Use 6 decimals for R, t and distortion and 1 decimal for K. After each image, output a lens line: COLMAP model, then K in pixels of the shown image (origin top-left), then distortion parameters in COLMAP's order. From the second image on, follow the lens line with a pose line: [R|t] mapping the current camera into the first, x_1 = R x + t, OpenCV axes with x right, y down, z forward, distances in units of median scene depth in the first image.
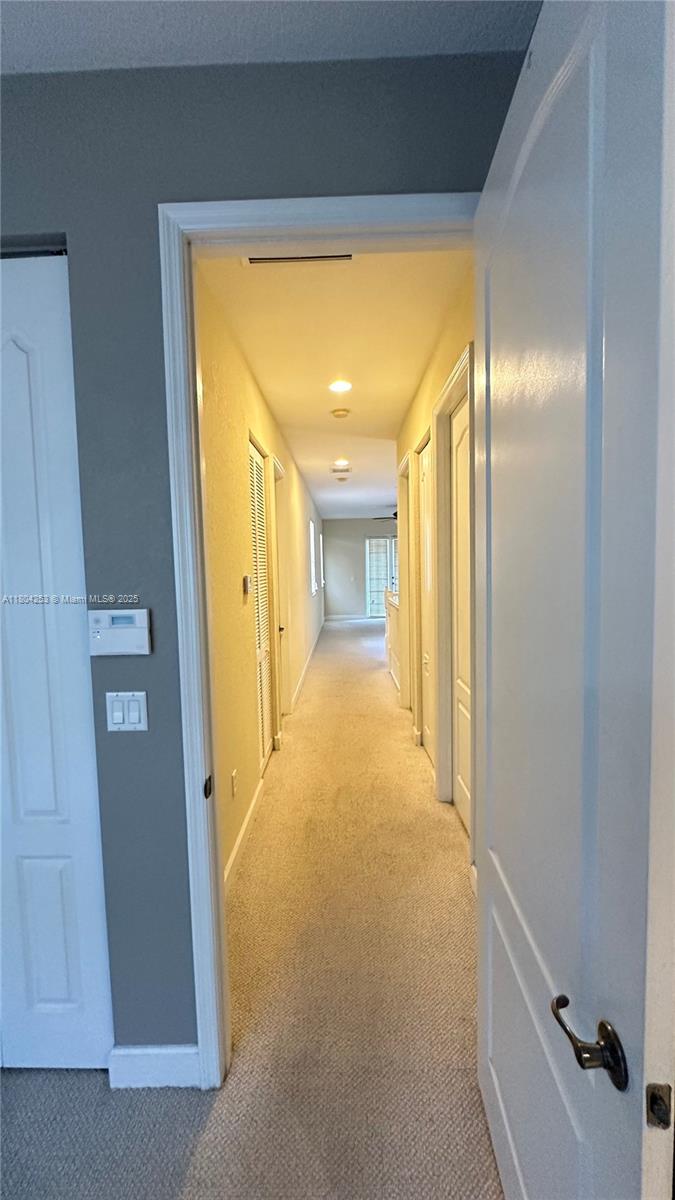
lens RADIAL K [[477.6, 0, 335.0], [0, 477.6, 599.7], [0, 0, 1]] dist [-0.003454, 0.001124]
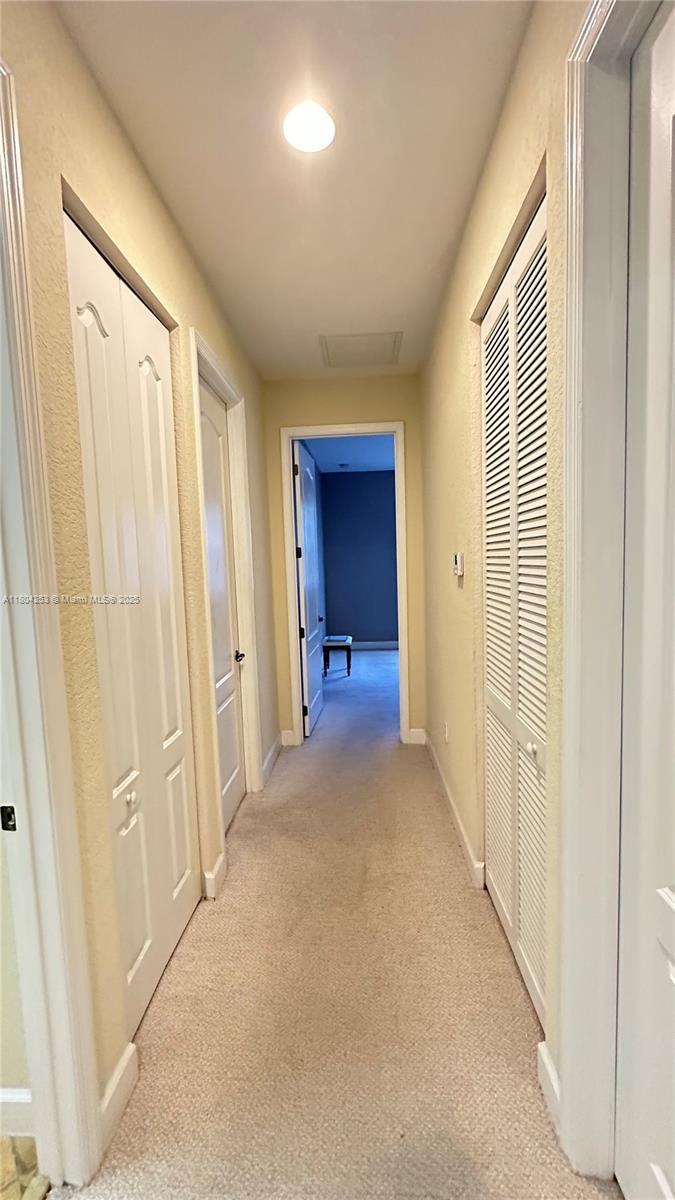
lens RADIAL K [[477.6, 0, 335.6], [0, 477.6, 600.6], [0, 0, 1]] dist [-0.003454, 0.001124]
pose [[0.999410, -0.007652, -0.033483, 0.036037], [0.007792, 0.999961, 0.004063, -0.013611], [0.033450, -0.004322, 0.999431, 0.472712]]
